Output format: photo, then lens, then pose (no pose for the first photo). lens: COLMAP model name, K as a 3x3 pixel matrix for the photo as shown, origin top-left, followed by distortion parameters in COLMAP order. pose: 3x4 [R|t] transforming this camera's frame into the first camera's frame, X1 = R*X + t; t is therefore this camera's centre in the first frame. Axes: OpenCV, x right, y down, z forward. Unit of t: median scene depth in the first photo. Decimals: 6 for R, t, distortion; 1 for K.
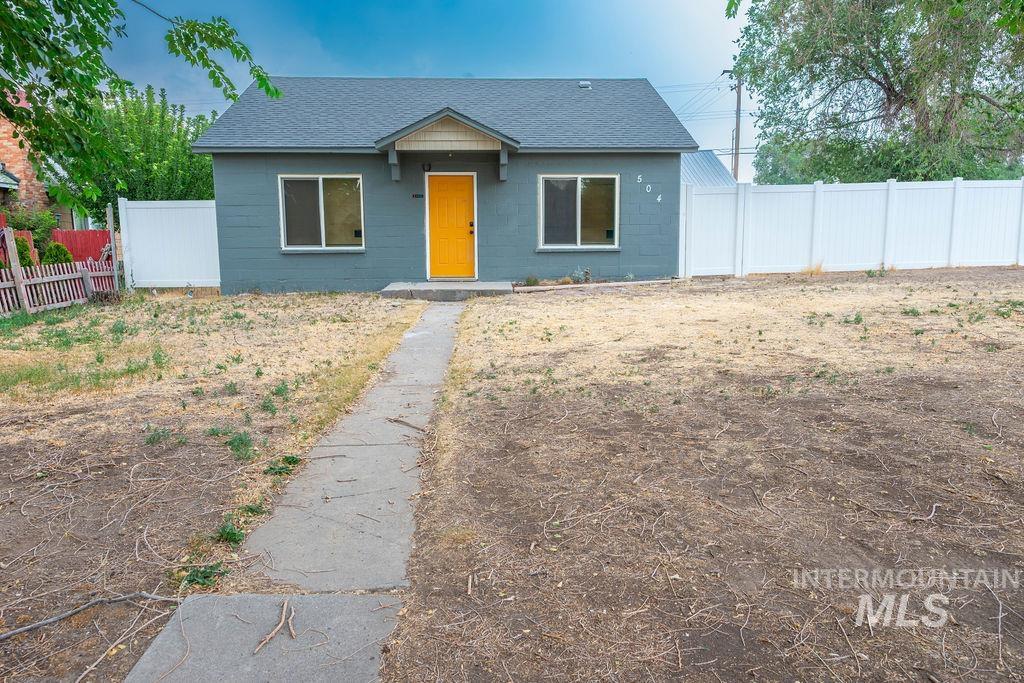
lens RADIAL K [[702.7, 0, 512.0], [0, 702.7, 341.5], [0, 0, 1]] dist [0.006049, 0.001193]
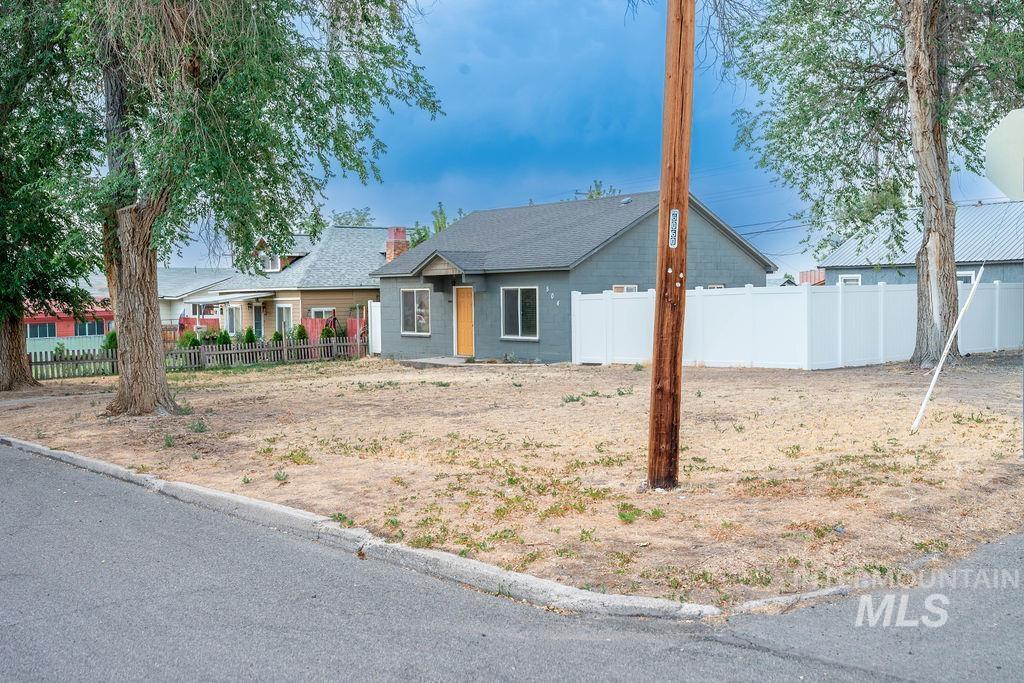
lens RADIAL K [[1018.6, 0, 512.0], [0, 1018.6, 341.5], [0, 0, 1]] dist [0.002247, 0.001073]
pose [[0.593627, 0.036593, -0.803908, 1.729716], [-0.112338, 0.992952, -0.037755, -0.049803], [0.796861, 0.112722, 0.593554, -0.206649]]
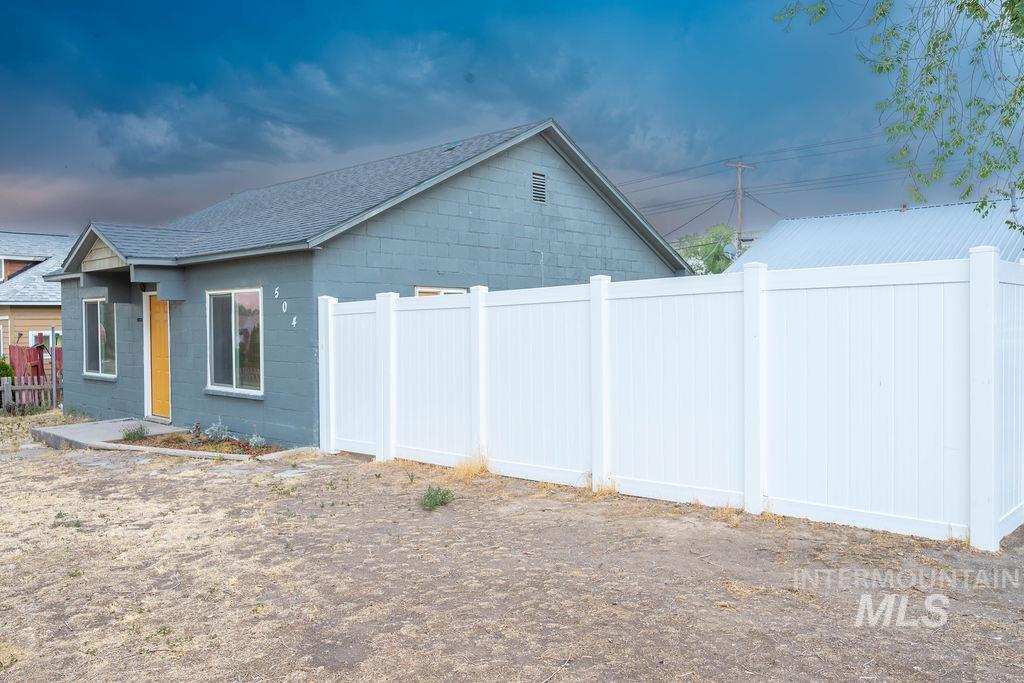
lens RADIAL K [[808.2, 0, 512.0], [0, 808.2, 341.5], [0, 0, 1]] dist [0.007290, 0.001681]
pose [[0.678787, 0.019632, -0.734073, 0.889296], [-0.108279, 0.991392, -0.073611, -0.155565], [0.726308, 0.129450, 0.675070, 0.660940]]
